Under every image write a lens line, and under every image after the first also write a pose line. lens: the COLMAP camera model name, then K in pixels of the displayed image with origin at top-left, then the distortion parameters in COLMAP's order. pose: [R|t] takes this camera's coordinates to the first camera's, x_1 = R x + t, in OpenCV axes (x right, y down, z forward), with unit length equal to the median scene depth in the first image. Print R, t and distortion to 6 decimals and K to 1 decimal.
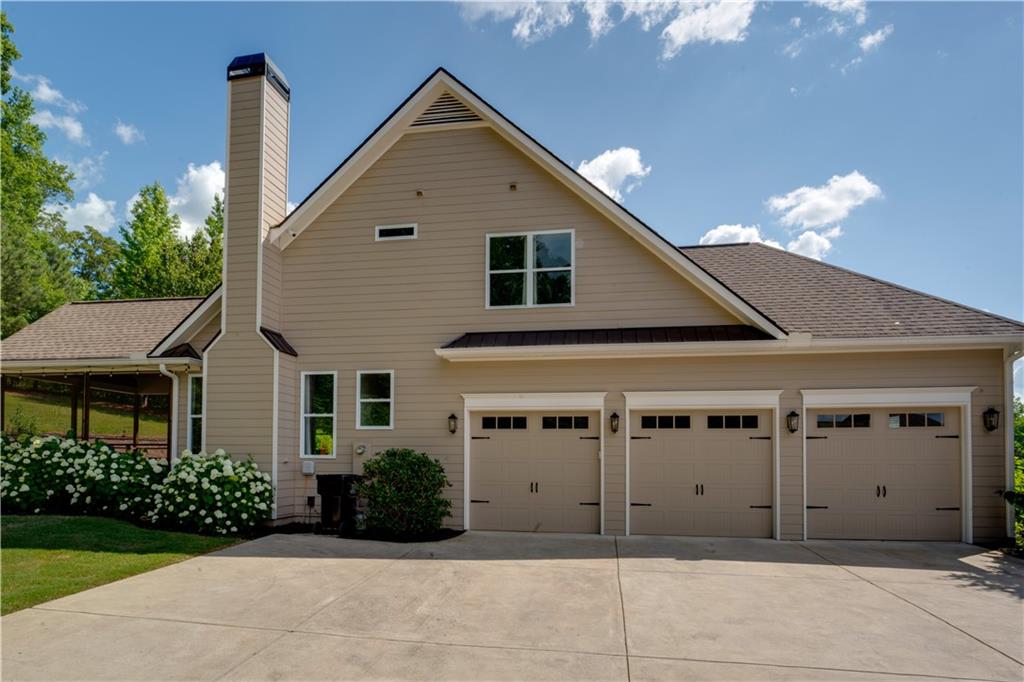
lens RADIAL K [[570.3, 0, 511.6], [0, 570.3, 453.3], [0, 0, 1]] dist [-0.000229, 0.000792]
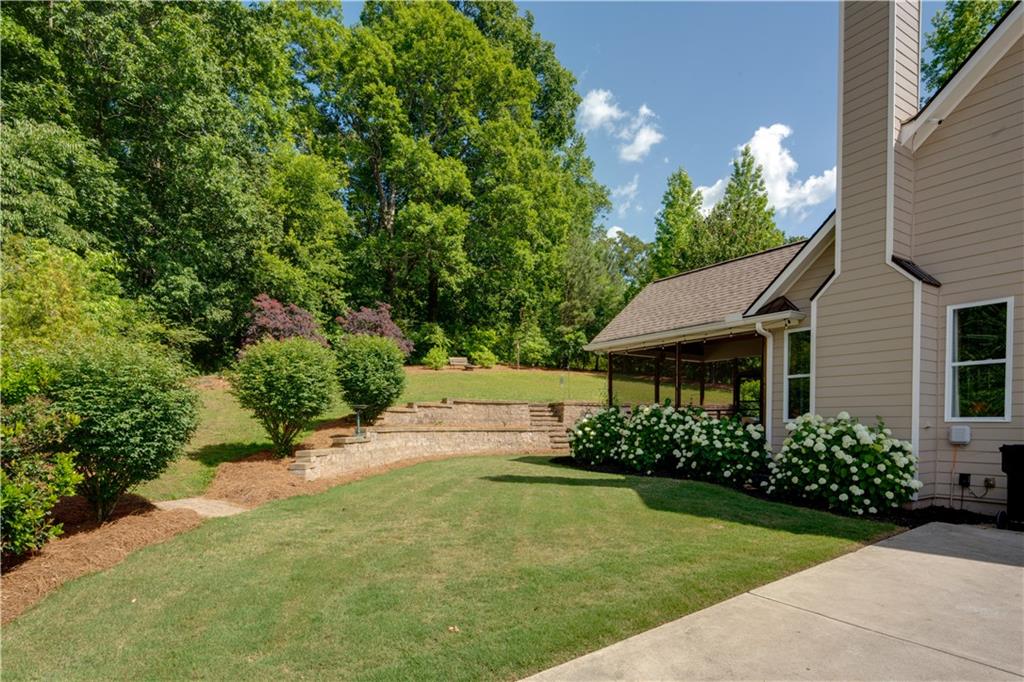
lens RADIAL K [[570.3, 0, 511.6], [0, 570.3, 453.3], [0, 0, 1]] dist [-0.000229, 0.000792]
pose [[0.679793, 0.029412, -0.732814, -0.210959], [0.014424, 0.998466, 0.053455, 0.001471], [0.733262, -0.046909, 0.678326, 0.065804]]
